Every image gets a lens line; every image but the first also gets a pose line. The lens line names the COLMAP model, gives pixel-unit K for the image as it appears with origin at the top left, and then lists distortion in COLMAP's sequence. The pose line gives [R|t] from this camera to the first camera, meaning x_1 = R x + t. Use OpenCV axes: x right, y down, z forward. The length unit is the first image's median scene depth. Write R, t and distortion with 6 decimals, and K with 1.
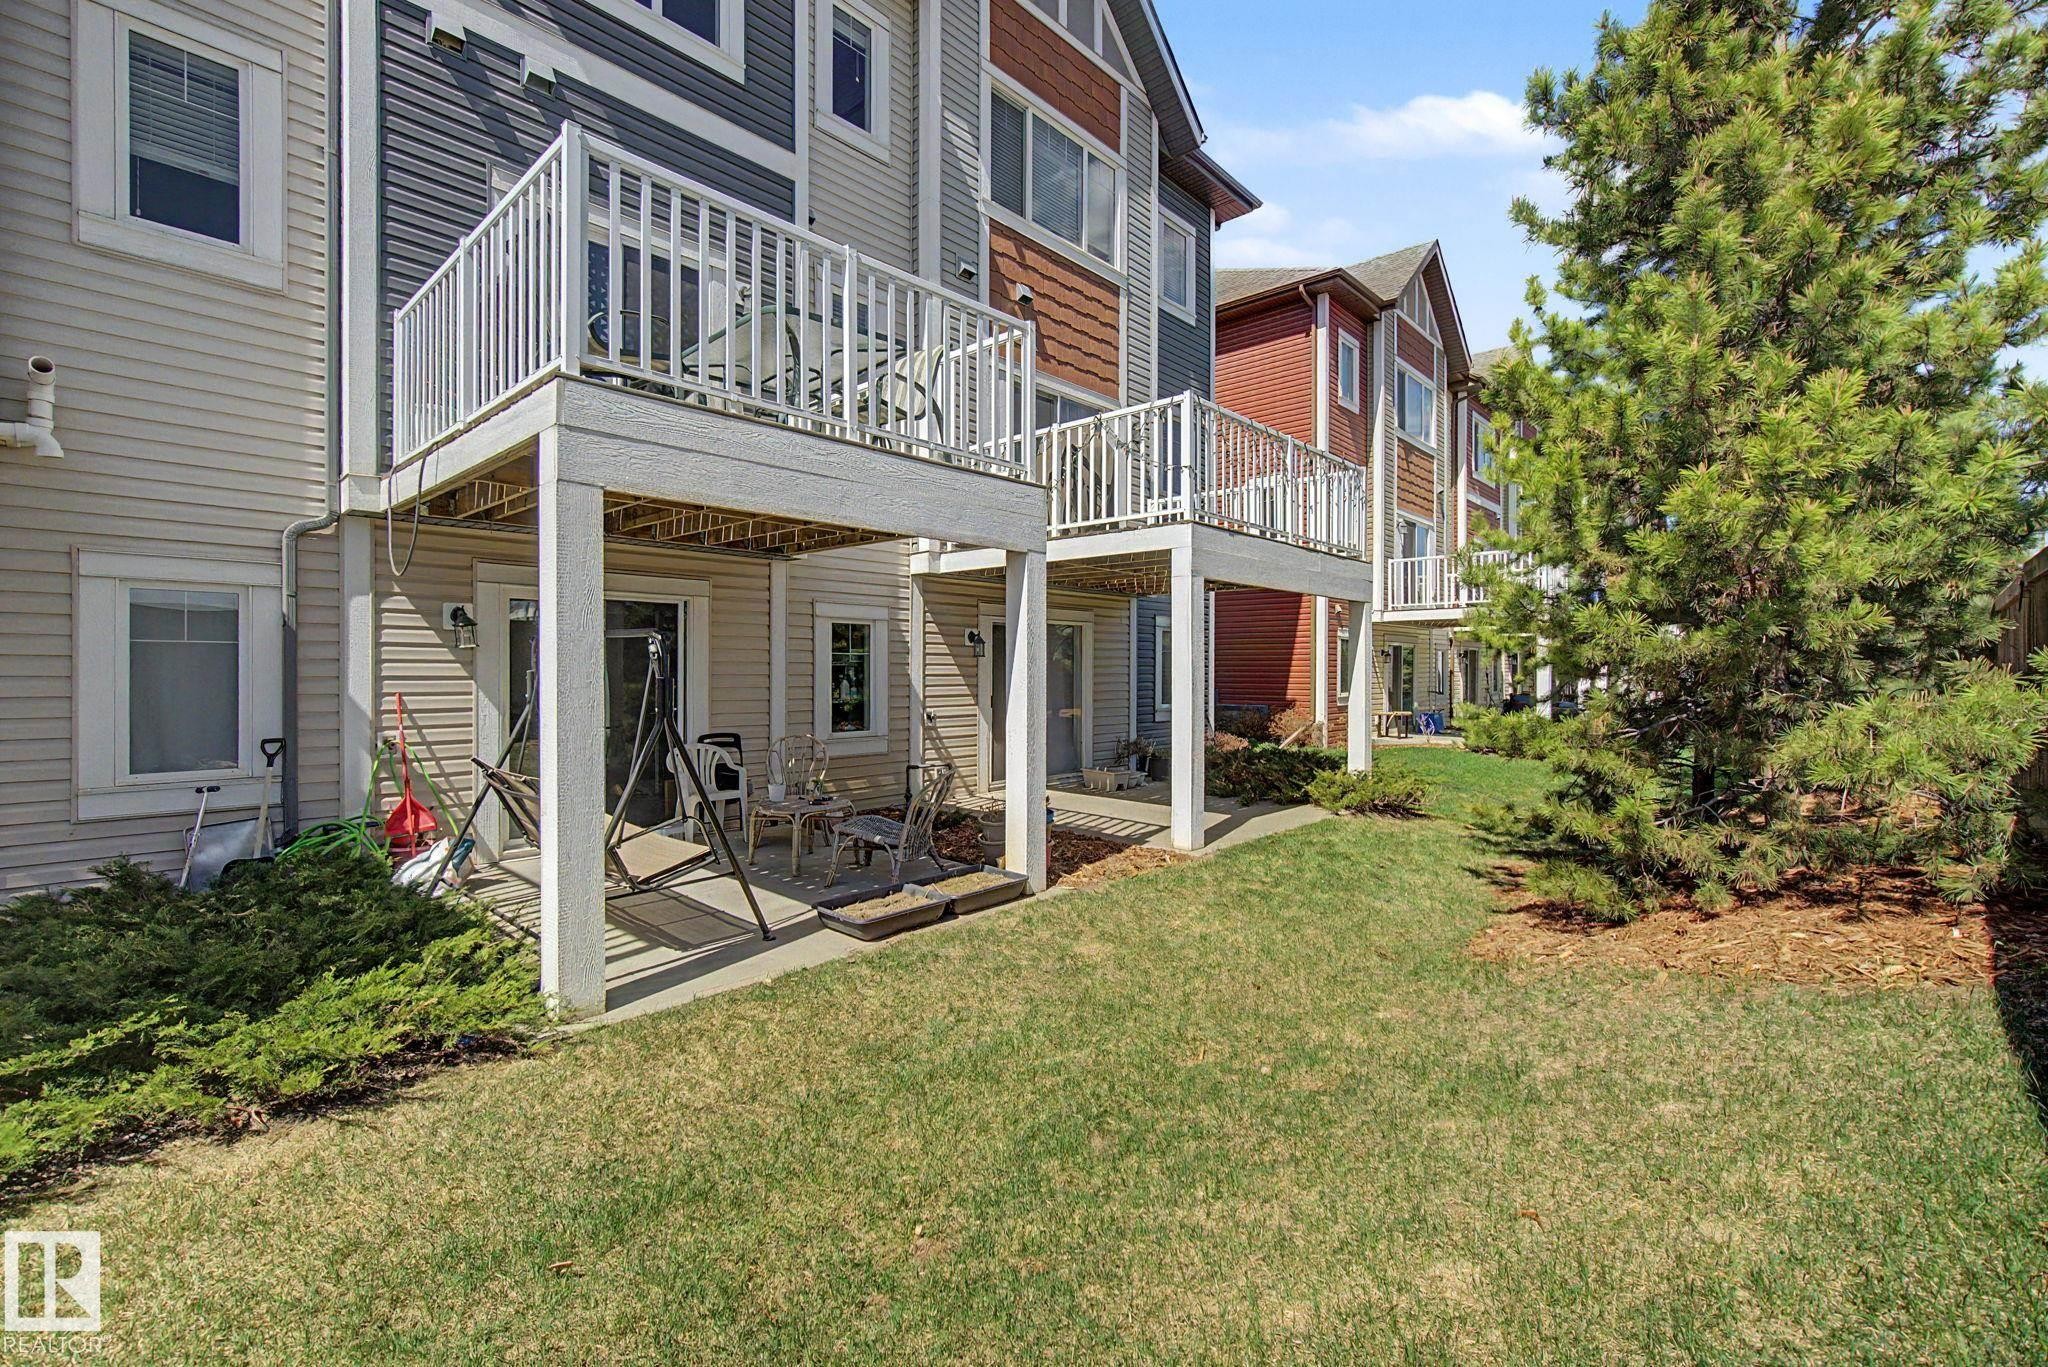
lens RADIAL K [[883.2, 0, 1031.4], [0, 883.2, 677.9], [0, 0, 1]] dist [-0.007630, 0.001733]
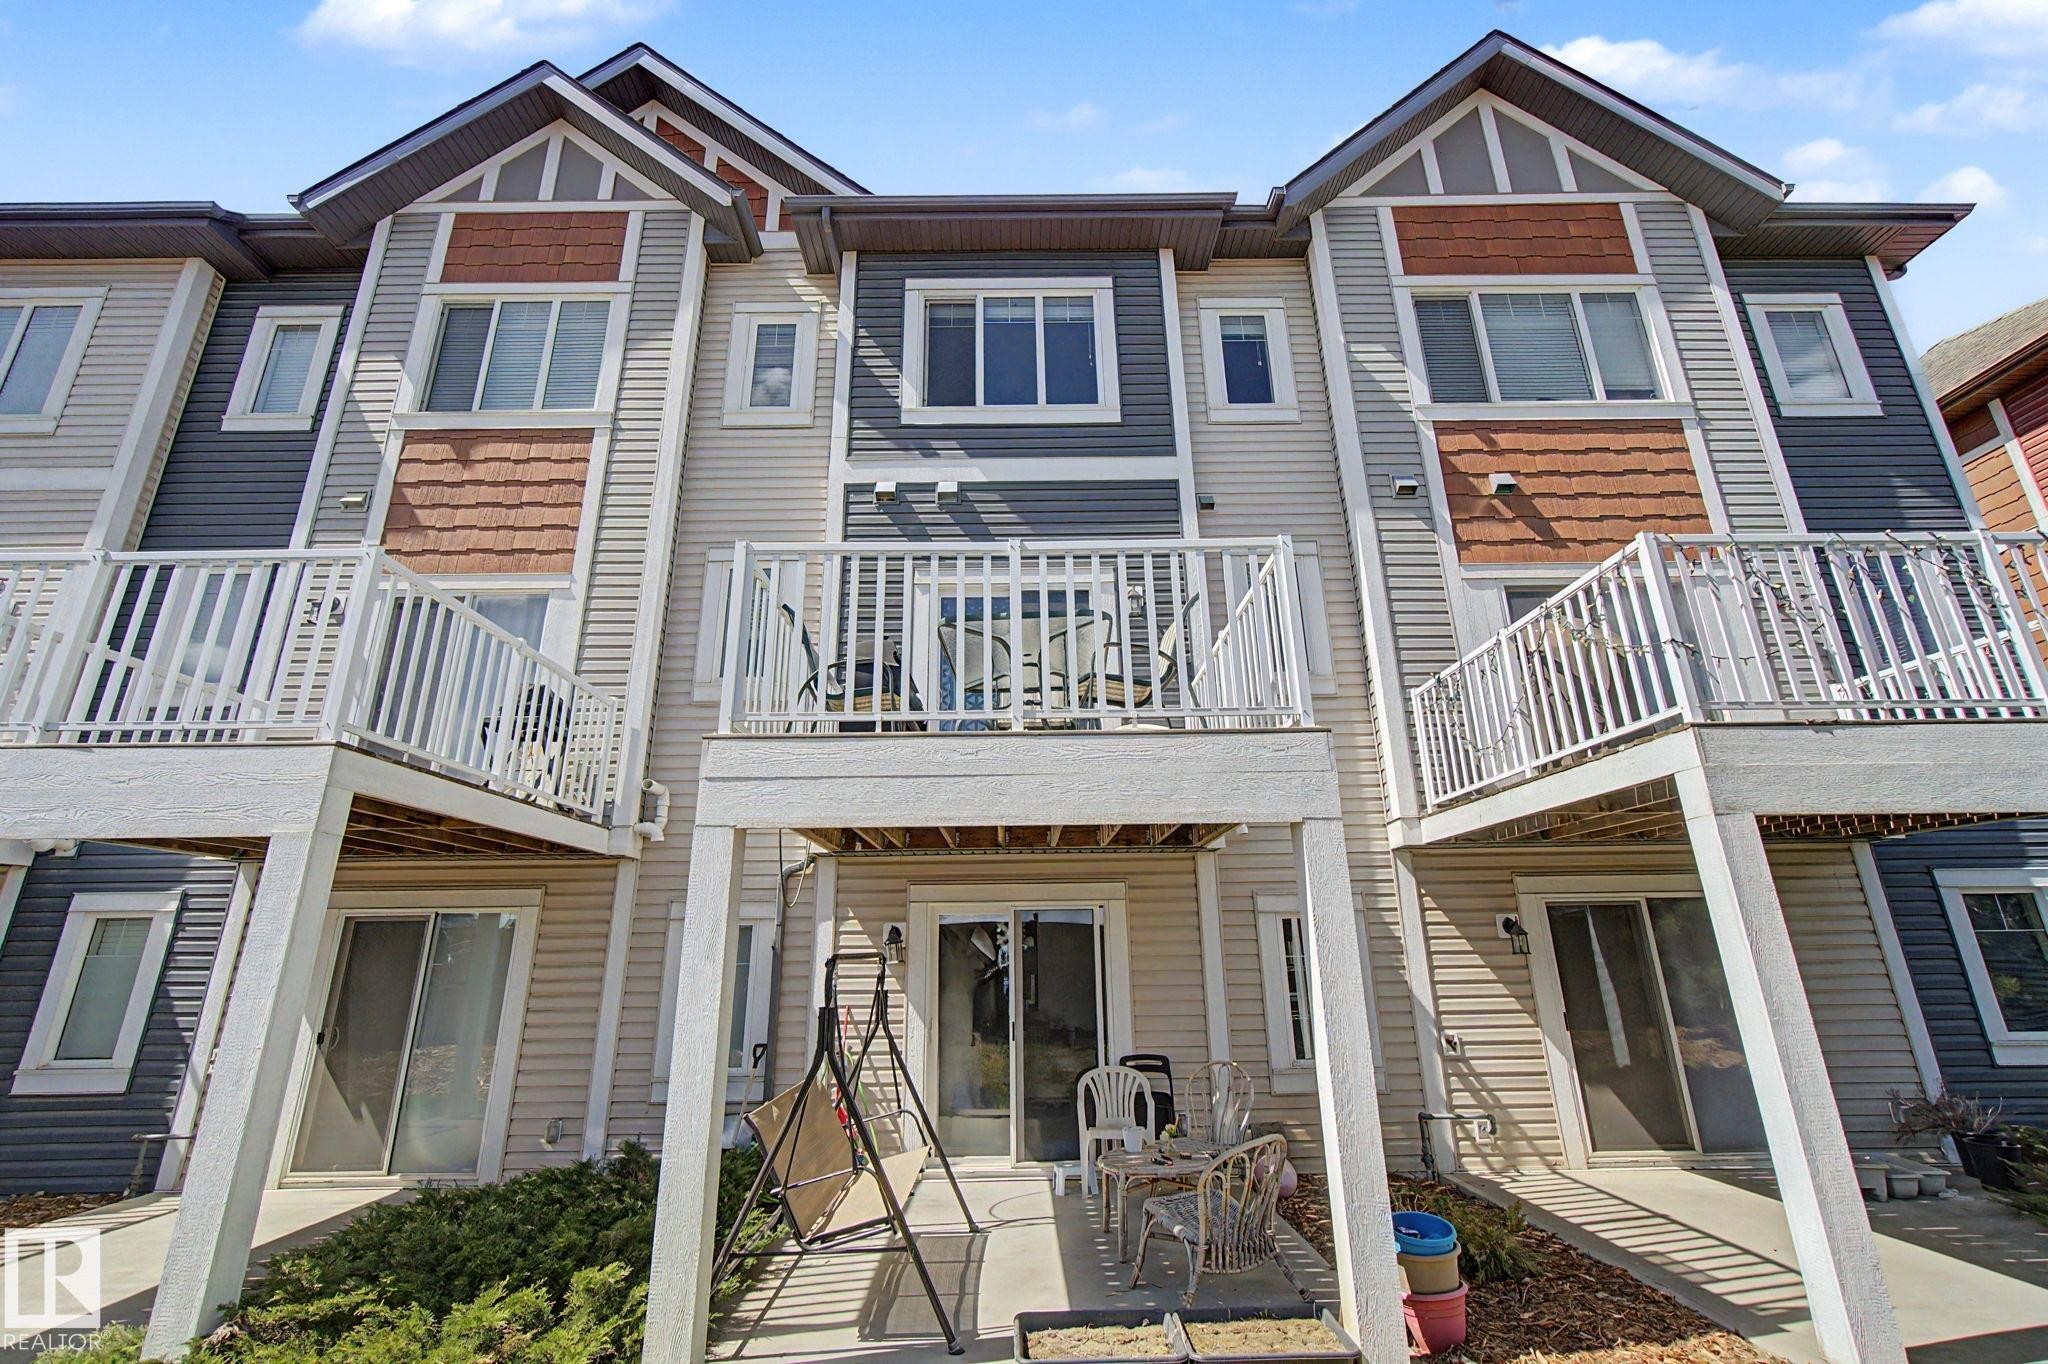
lens RADIAL K [[883.2, 0, 1014.8], [0, 883.2, 674.3], [0, 0, 1]] dist [-0.007630, 0.001733]
pose [[0.676566, -0.237371, -0.697075, 0.225874], [0.007981, 0.948929, -0.315387, -0.018518], [0.736338, 0.207817, 0.643908, 0.200701]]
